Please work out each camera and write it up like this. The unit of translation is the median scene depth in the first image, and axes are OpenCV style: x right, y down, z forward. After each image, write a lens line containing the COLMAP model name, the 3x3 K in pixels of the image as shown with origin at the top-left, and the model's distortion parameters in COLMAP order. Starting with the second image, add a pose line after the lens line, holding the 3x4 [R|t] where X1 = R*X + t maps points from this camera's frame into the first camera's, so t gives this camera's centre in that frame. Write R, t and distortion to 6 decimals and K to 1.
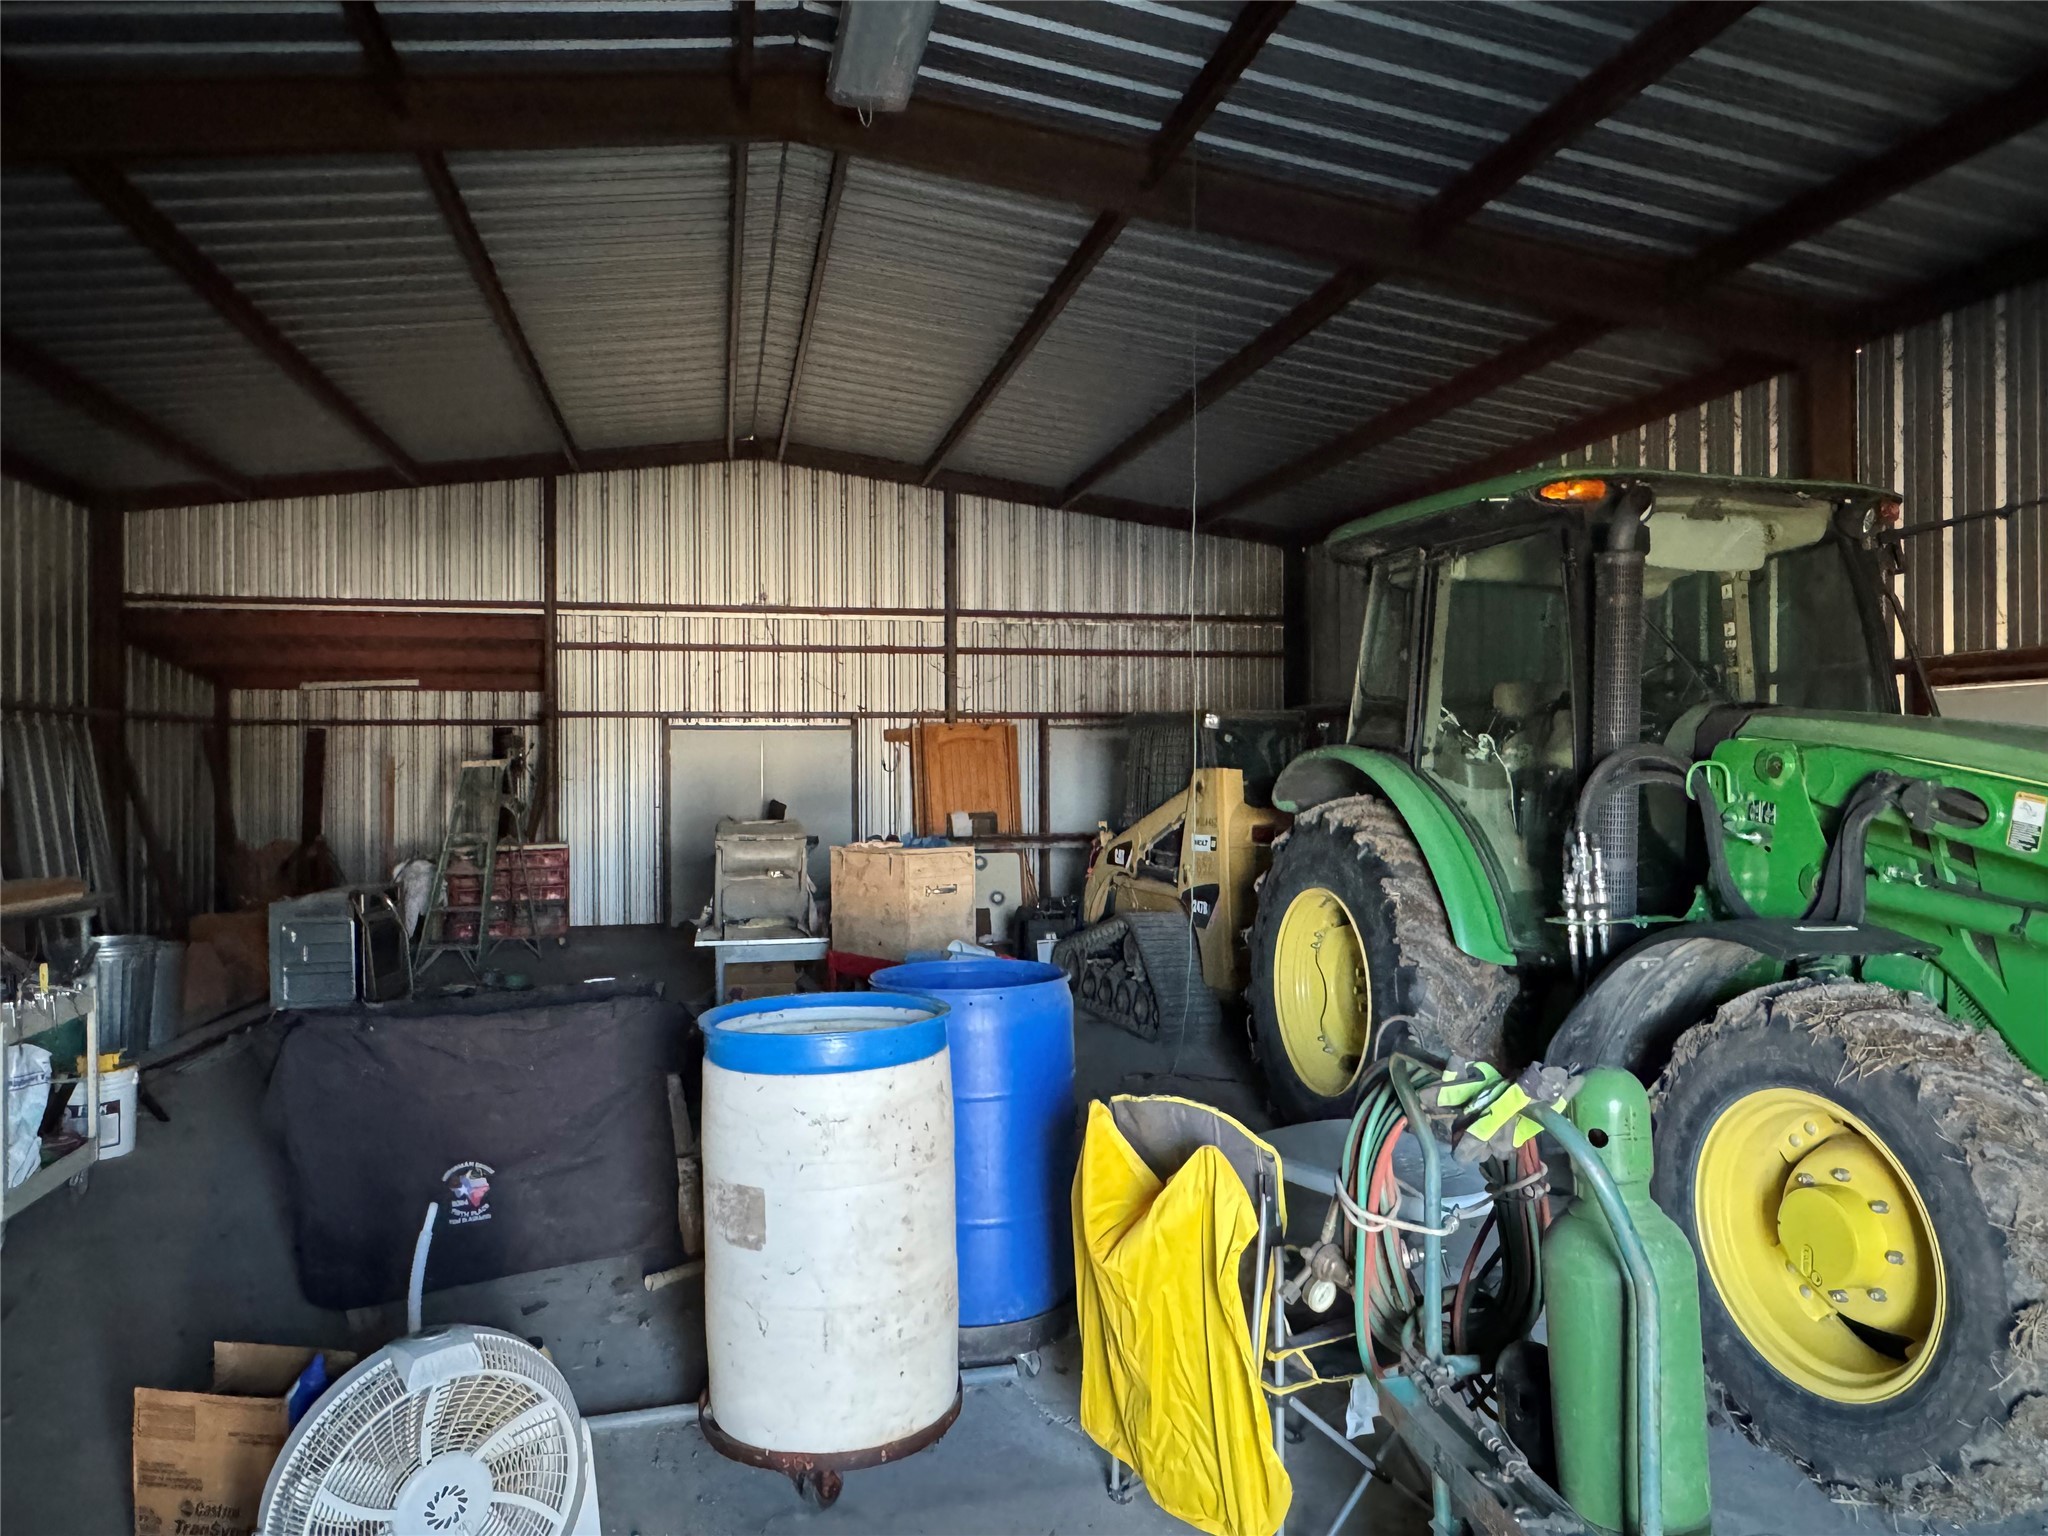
lens RADIAL K [[1314.6, 0, 1021.3], [0, 1314.6, 766.8], [0, 0, 1]] dist [-0.027562, 0.002221]
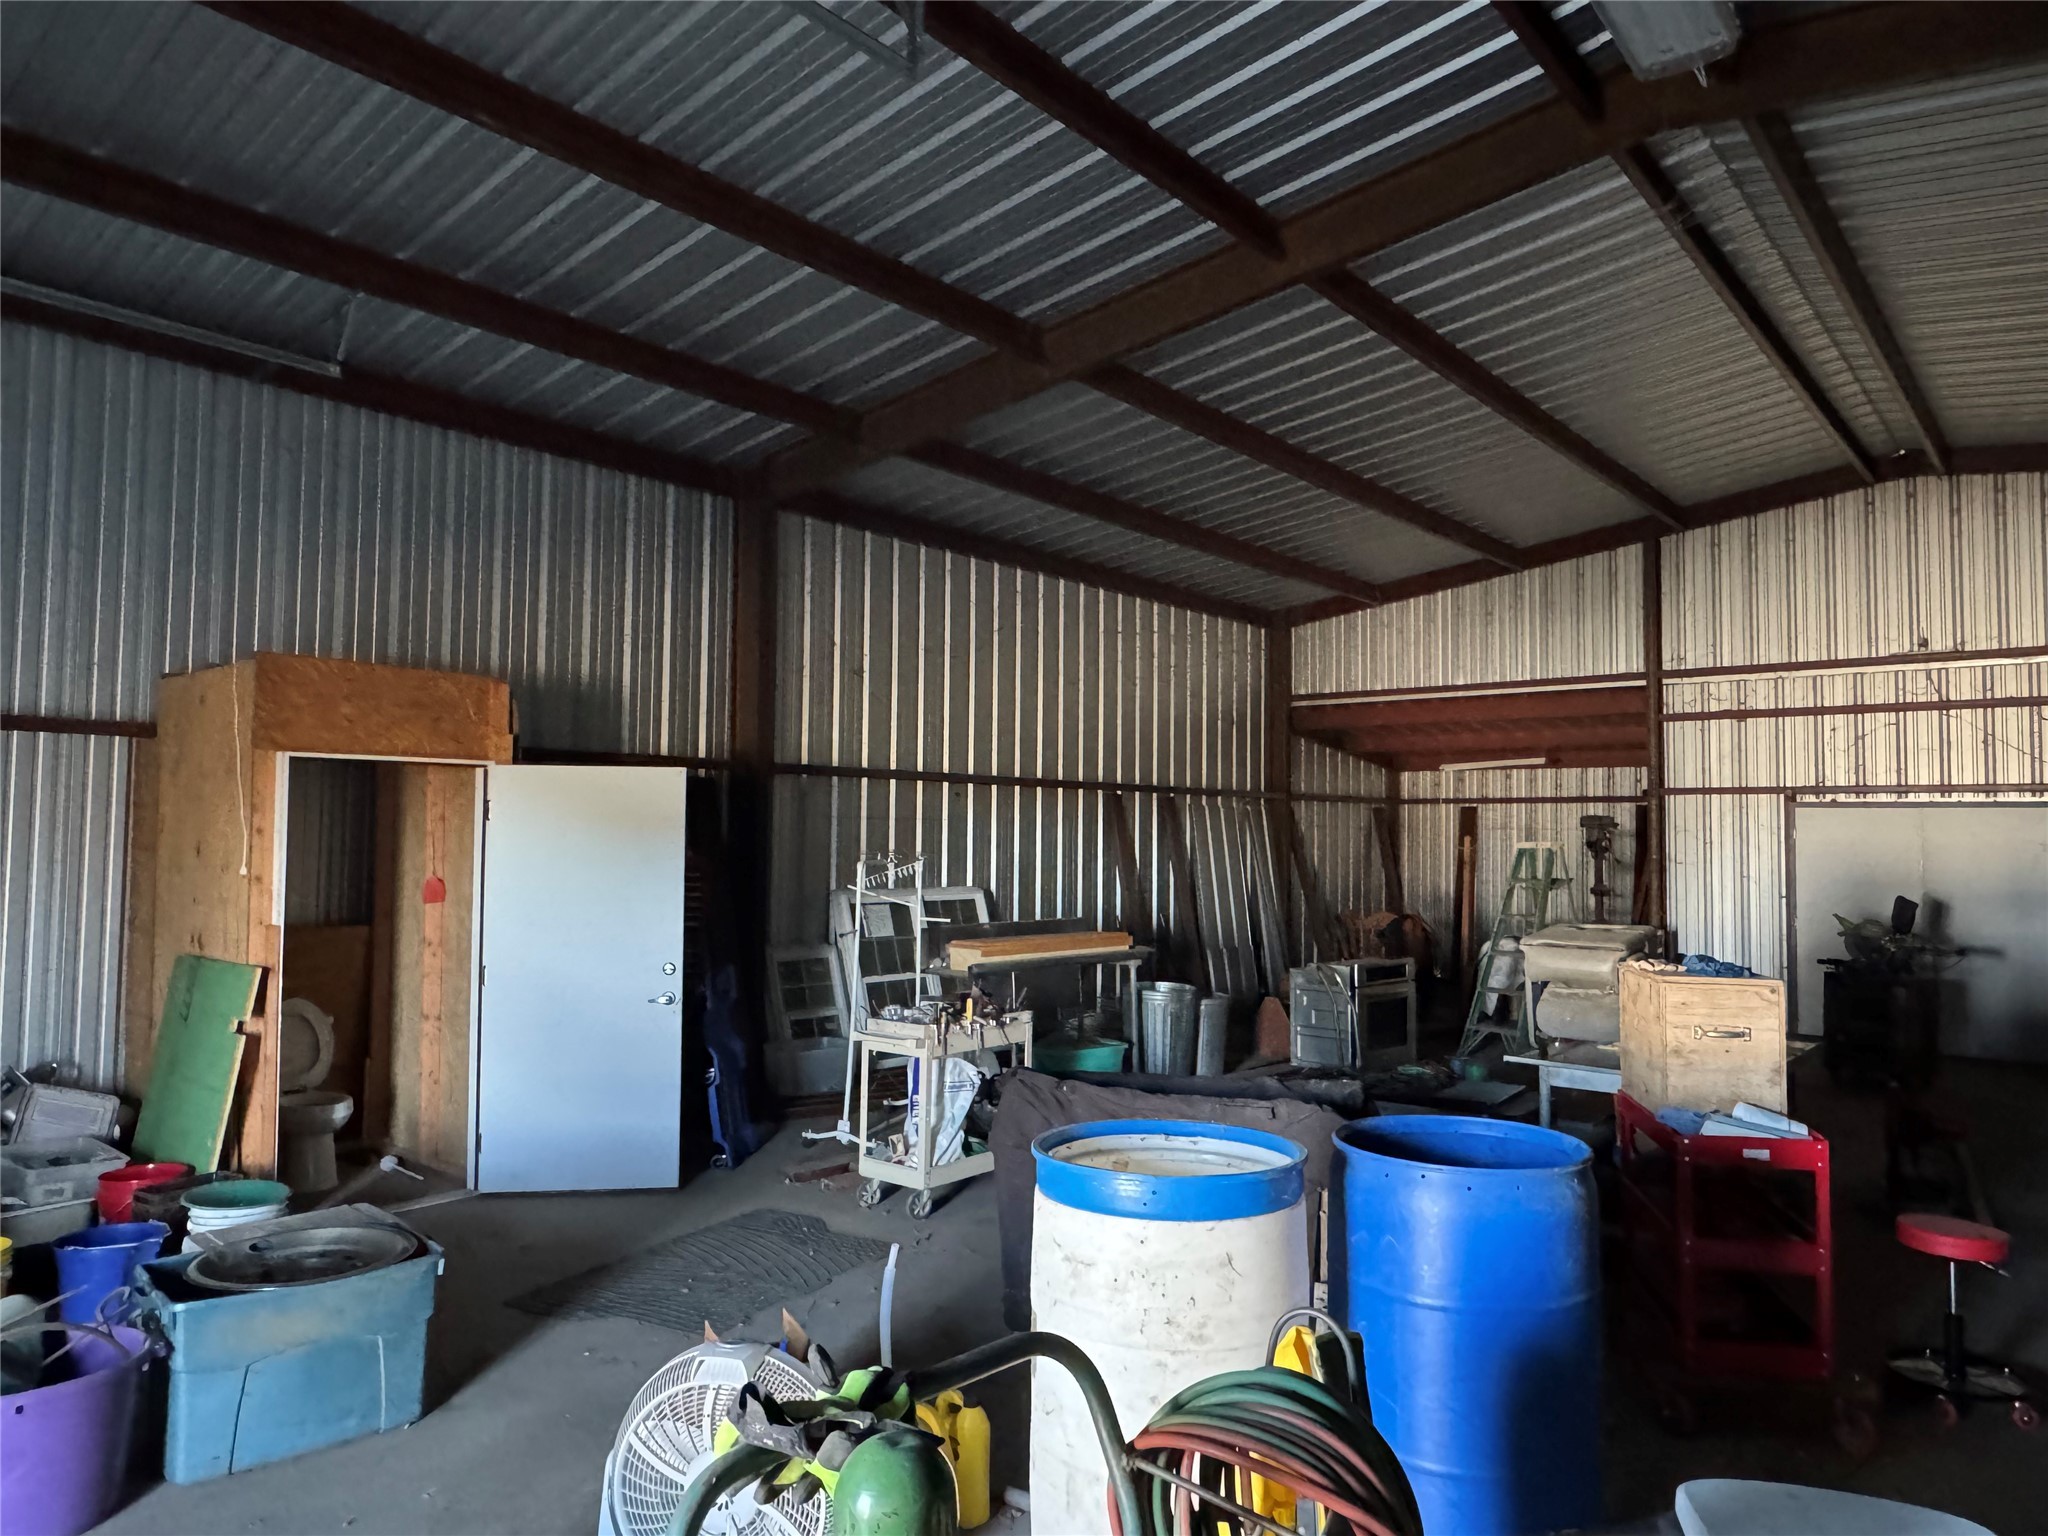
lens RADIAL K [[1314.6, 0, 1021.3], [0, 1314.6, 766.8], [0, 0, 1]] dist [-0.027562, 0.002221]
pose [[0.592523, -0.027680, -0.805078, 0.119326], [-0.016116, 0.998802, -0.046201, -0.007282], [0.805393, 0.040350, 0.591367, 0.084389]]
